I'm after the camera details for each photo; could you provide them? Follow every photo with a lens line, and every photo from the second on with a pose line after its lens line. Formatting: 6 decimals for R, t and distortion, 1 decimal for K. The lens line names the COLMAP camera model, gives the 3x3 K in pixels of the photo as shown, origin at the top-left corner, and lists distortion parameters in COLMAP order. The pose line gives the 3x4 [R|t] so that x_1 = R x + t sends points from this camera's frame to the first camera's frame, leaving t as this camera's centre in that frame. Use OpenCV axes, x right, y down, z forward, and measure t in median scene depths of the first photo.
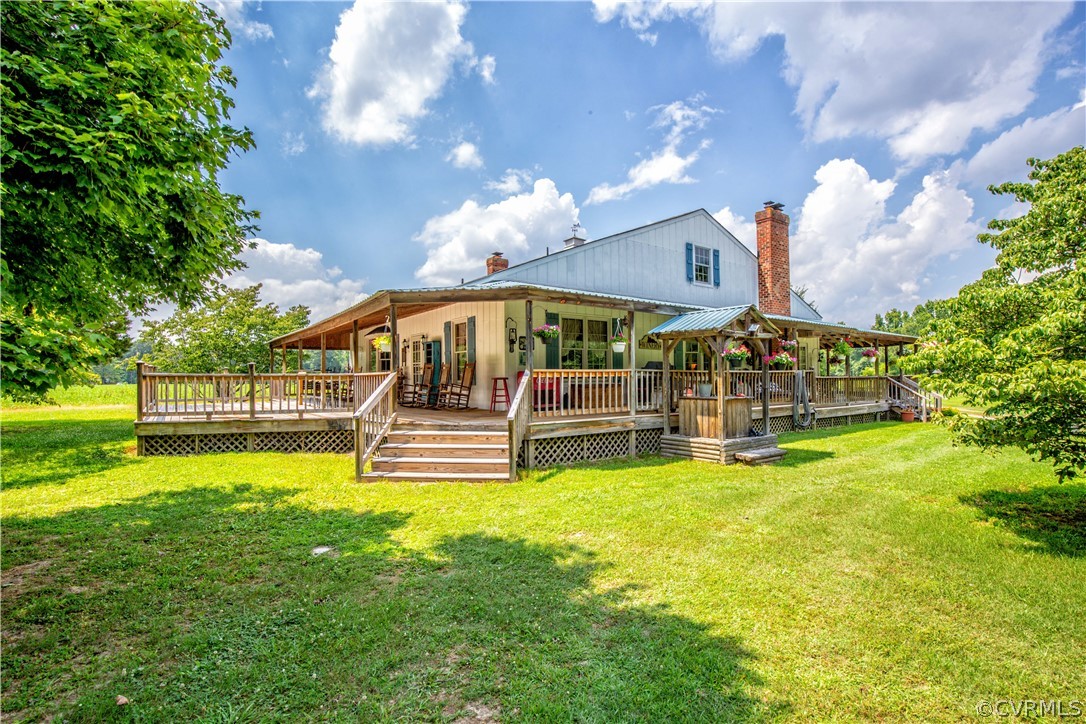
lens RADIAL K [[520.6, 0, 548.1], [0, 520.6, 364.2], [0, 0, 1]] dist [0.001743, -0.000004]
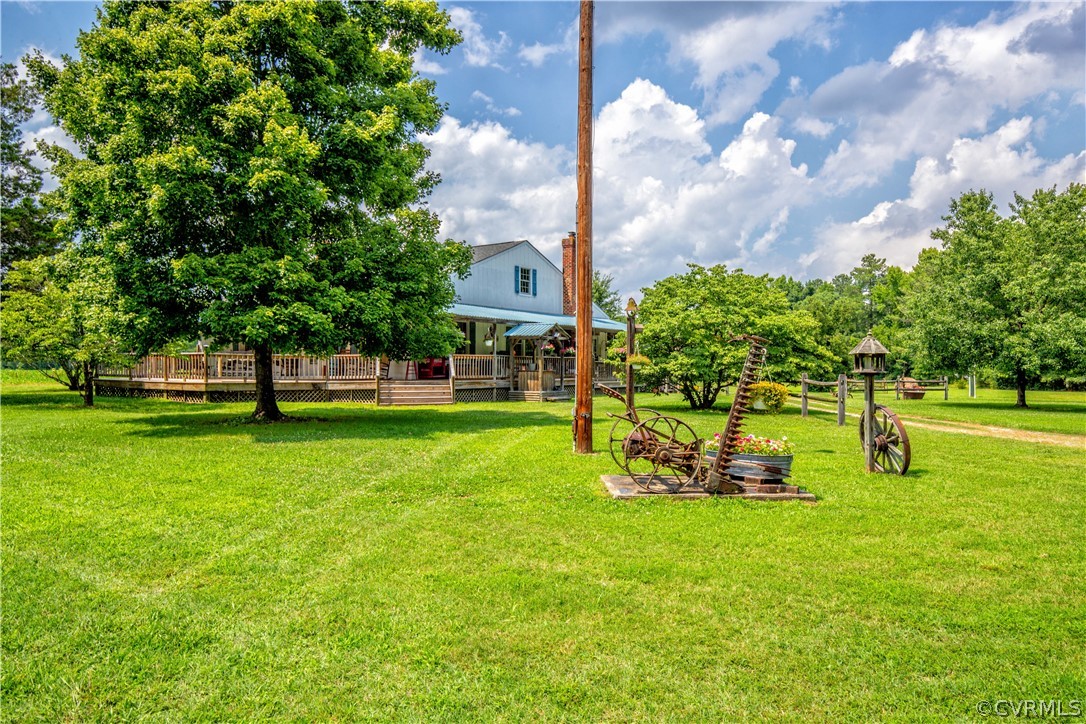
lens RADIAL K [[800.2, 0, 542.8], [0, 800.2, 361.6], [0, 0, 1]] dist [-0.096263, -0.007742]
pose [[0.939934, 0.013080, 0.341107, -0.611537], [-0.020018, 0.999658, 0.016827, -0.017554], [-0.340770, -0.022644, 0.939874, -1.632450]]
